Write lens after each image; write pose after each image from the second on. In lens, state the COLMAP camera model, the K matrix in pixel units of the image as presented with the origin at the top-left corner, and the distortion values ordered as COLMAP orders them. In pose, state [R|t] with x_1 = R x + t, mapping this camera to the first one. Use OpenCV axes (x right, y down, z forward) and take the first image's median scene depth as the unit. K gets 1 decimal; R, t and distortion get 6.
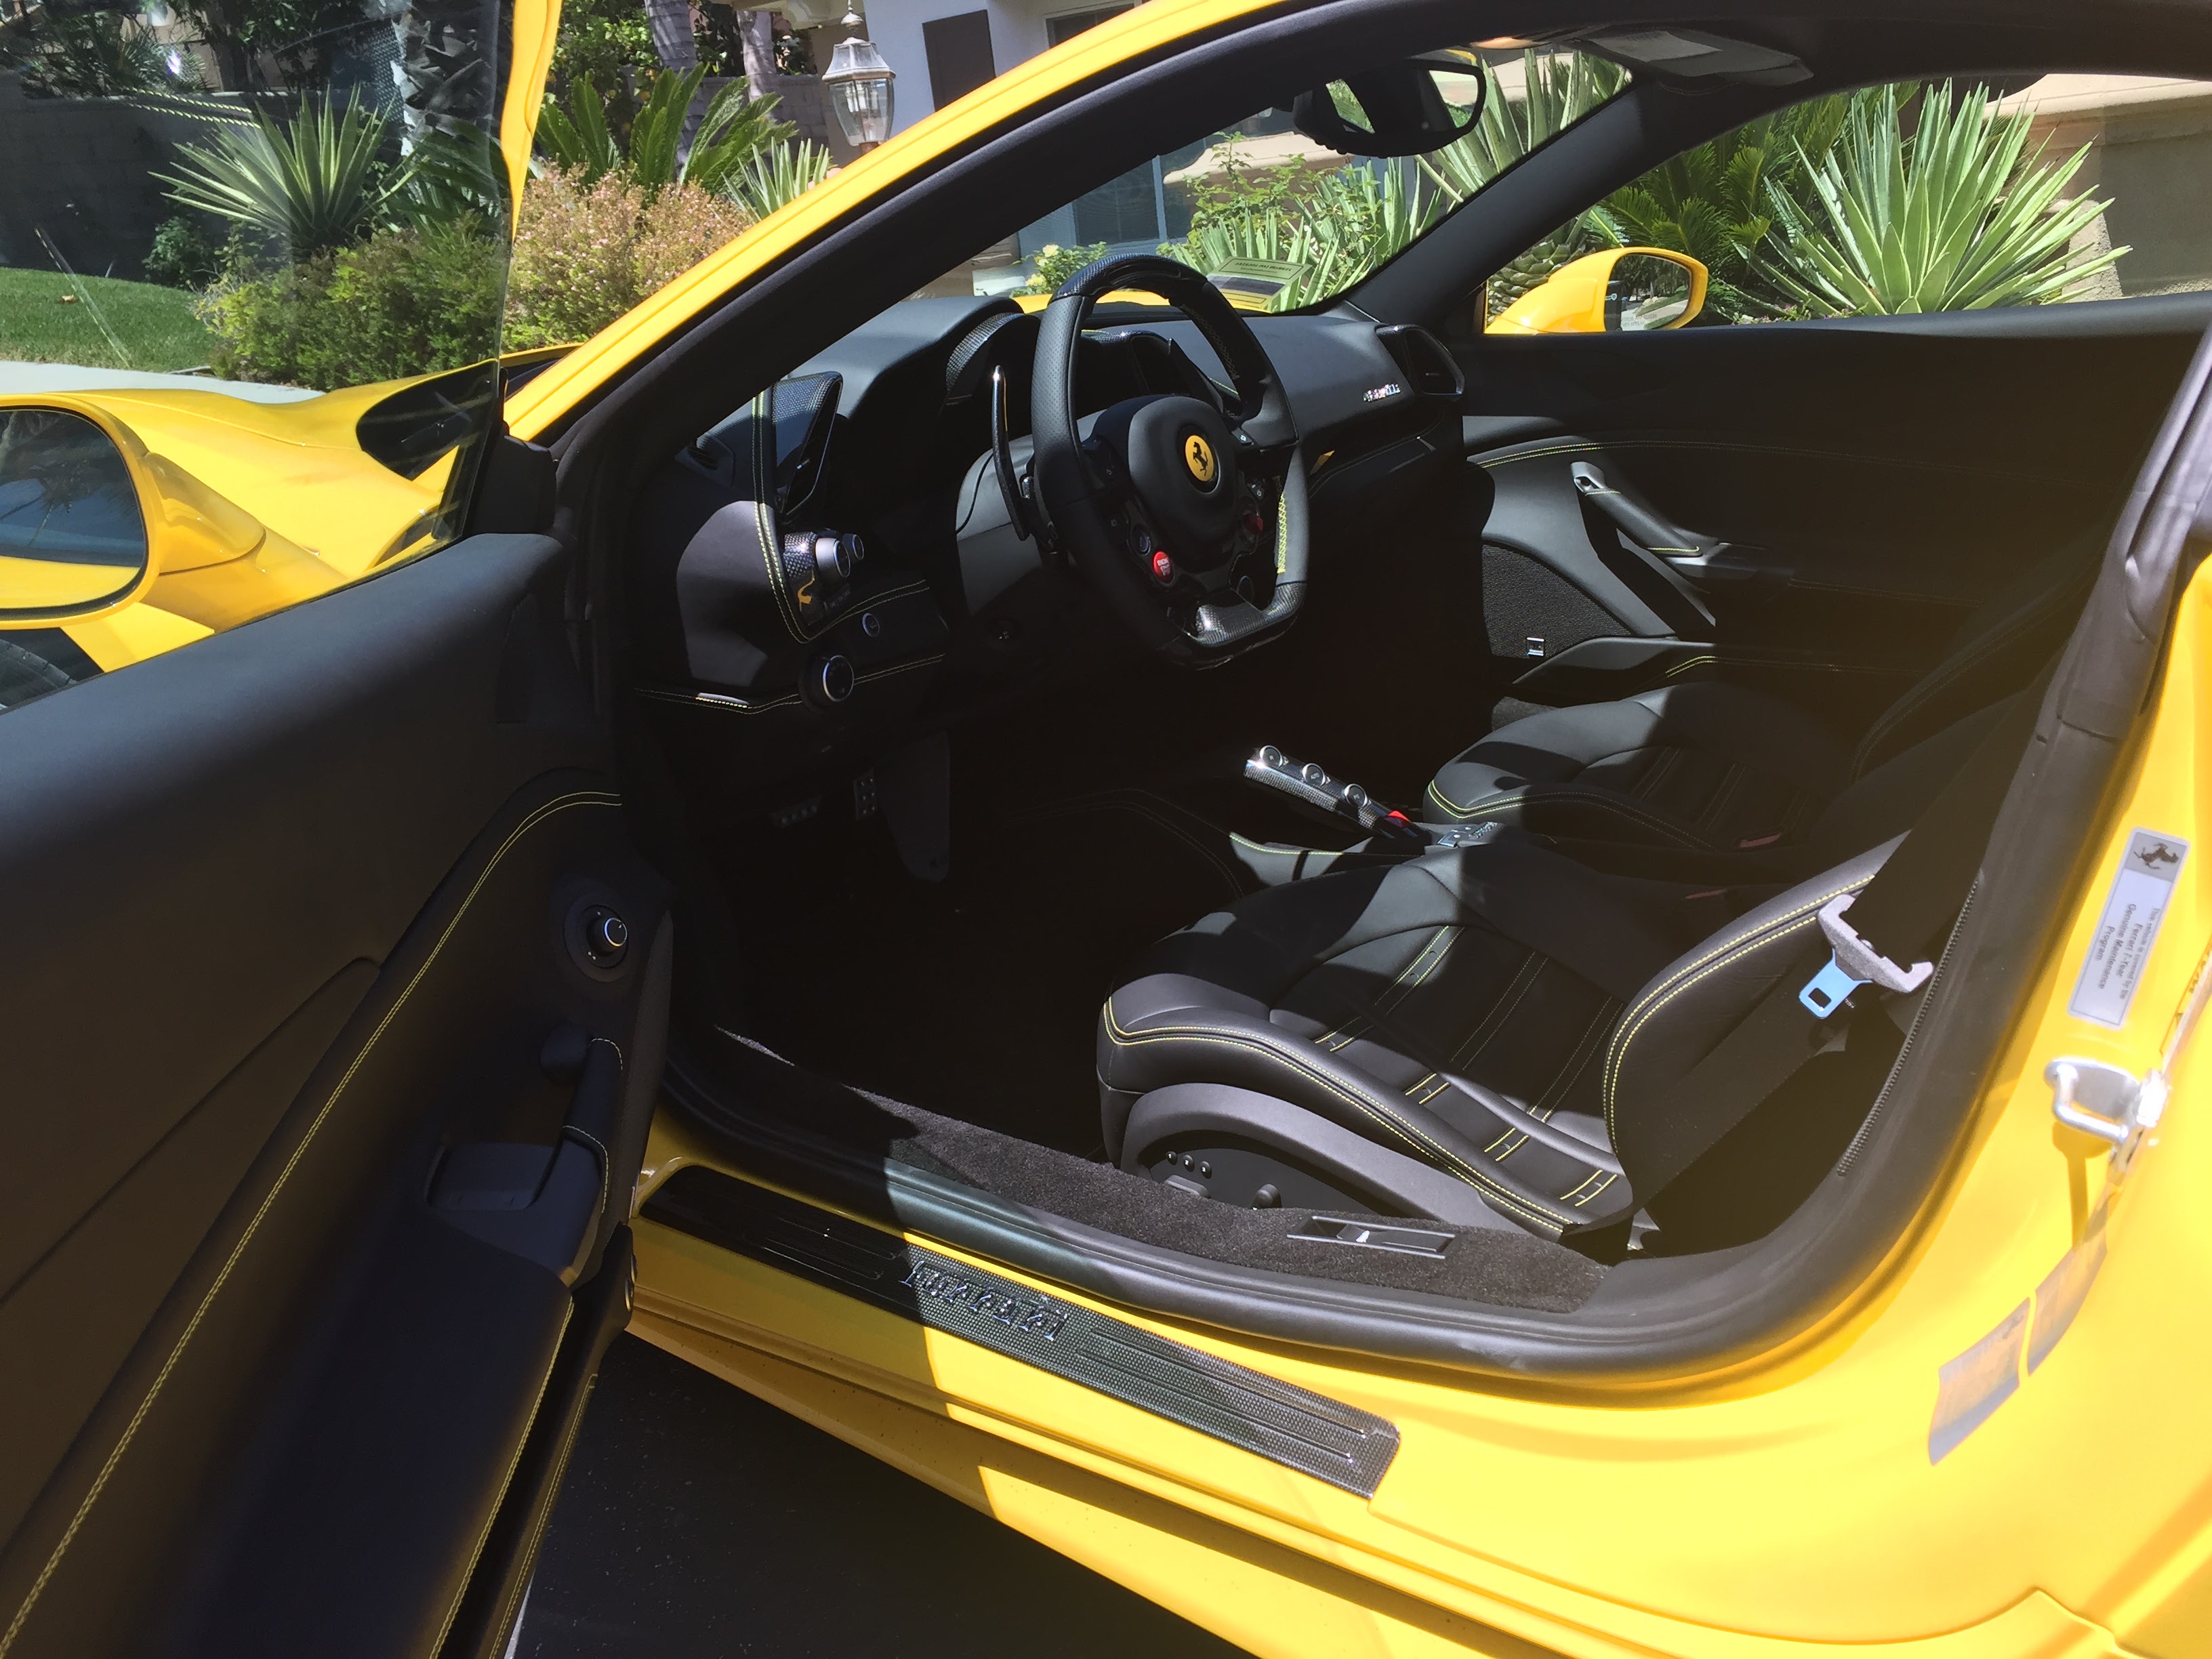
lens RADIAL K [[1888.9, 0, 1097.7], [0, 1888.9, 820.0], [0, 0, 1]] dist [0.104856, -0.159724]
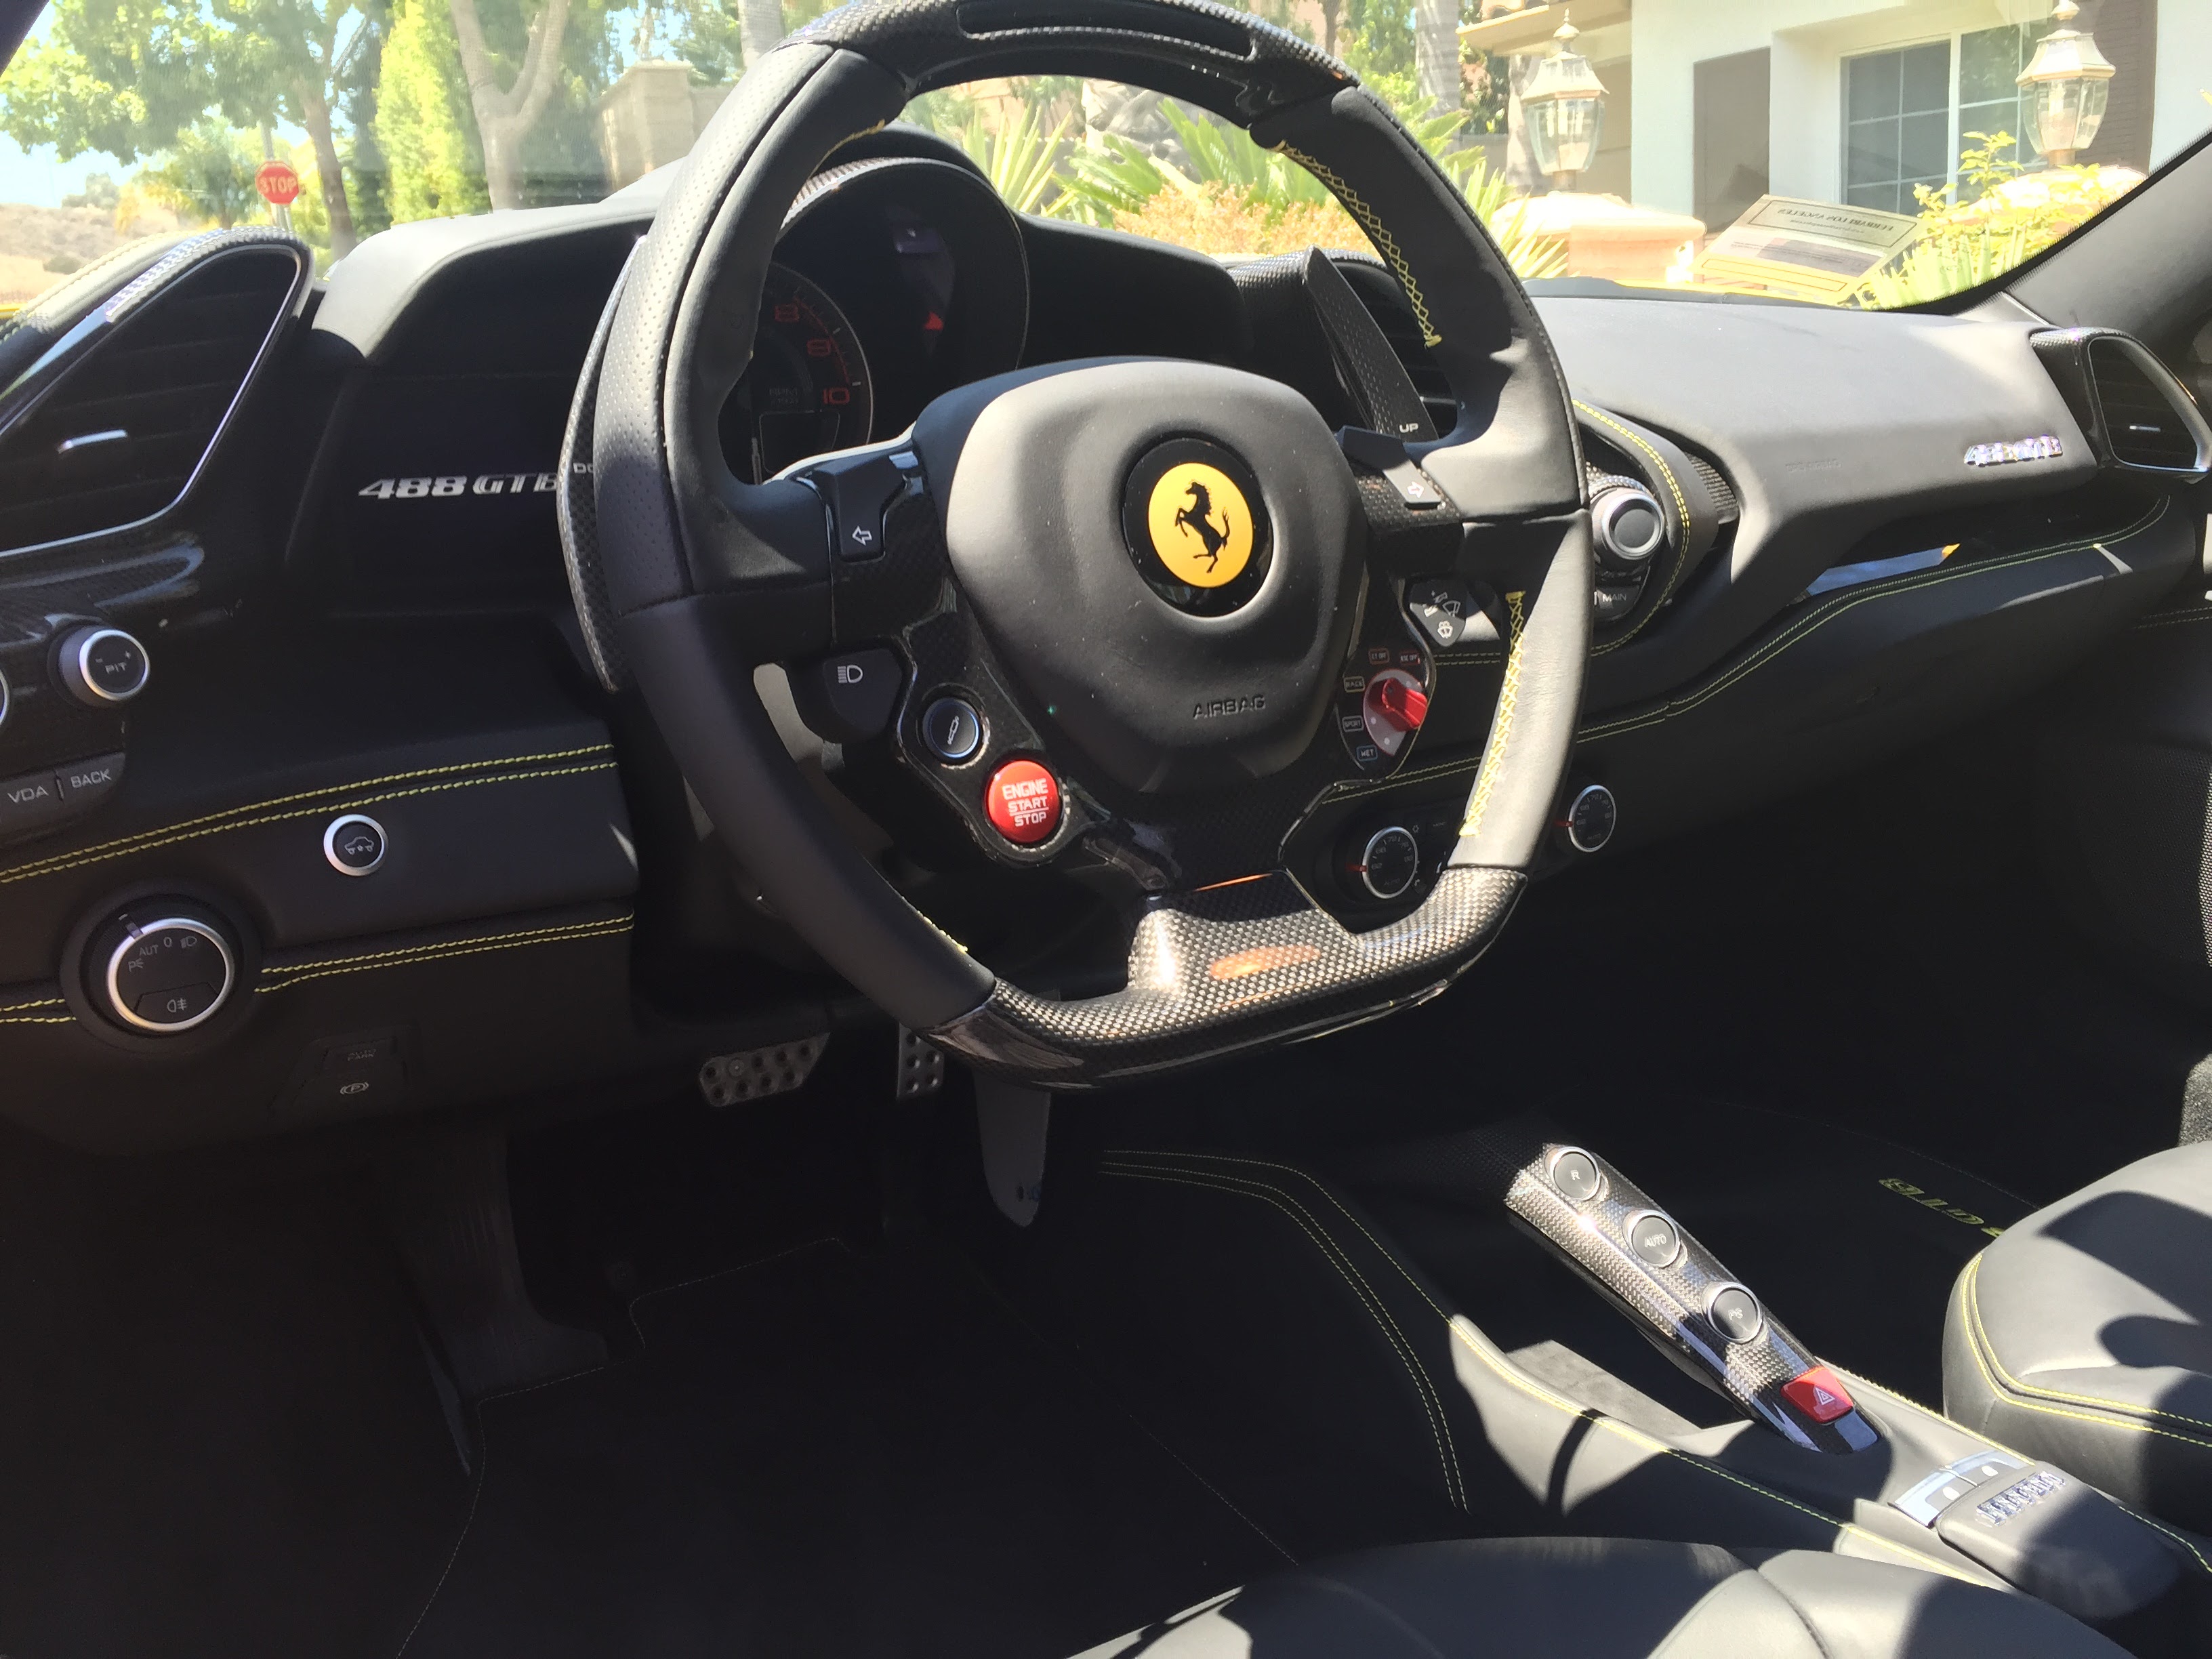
lens RADIAL K [[1870.0, 0, 1106.0], [0, 1870.0, 829.5], [0, 0, 1]] dist [0.068561, -0.087189]
pose [[0.925144, 0.139374, -0.353107, 0.142064], [-0.148061, 0.988975, 0.002434, -0.105195], [0.349553, 0.050029, 0.935580, 0.528135]]
